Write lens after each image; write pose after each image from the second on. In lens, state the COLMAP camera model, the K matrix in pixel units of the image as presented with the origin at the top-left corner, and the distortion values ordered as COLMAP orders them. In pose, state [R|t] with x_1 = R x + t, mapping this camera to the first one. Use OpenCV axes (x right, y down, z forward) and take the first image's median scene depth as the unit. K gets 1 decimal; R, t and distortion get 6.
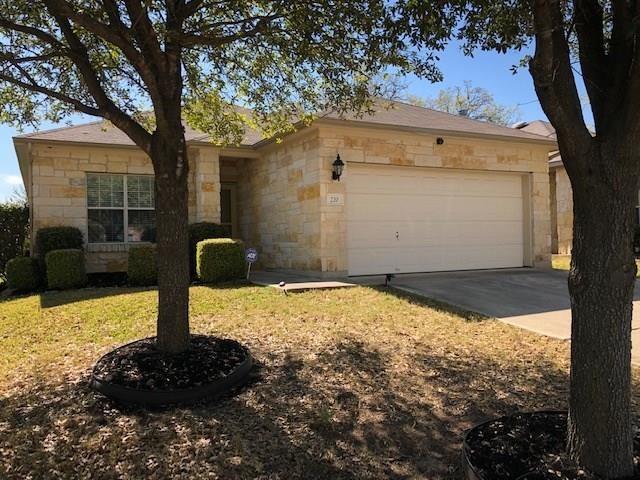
lens RADIAL K [[518.9, 0, 320.0], [0, 518.9, 240.0], [0, 0, 1]] dist [0.041549, -0.001239]
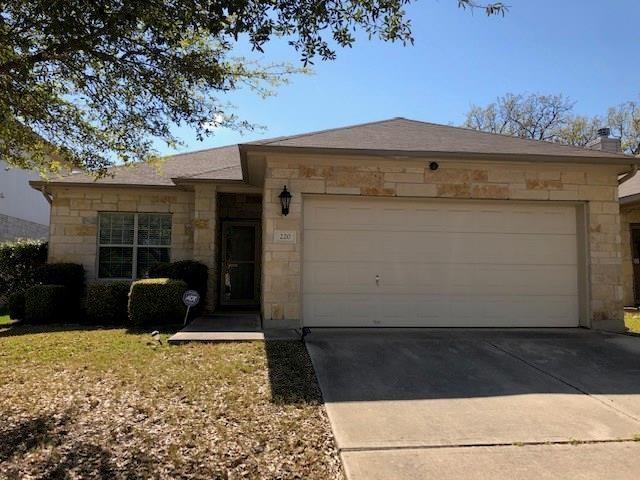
lens RADIAL K [[518.9, 0, 320.0], [0, 518.9, 240.0], [0, 0, 1]] dist [0.041549, -0.001239]
pose [[0.936663, 0.001183, -0.350231, 0.340544], [-0.025947, 0.997481, -0.066025, -0.014886], [0.349271, 0.070930, 0.934333, 0.180566]]
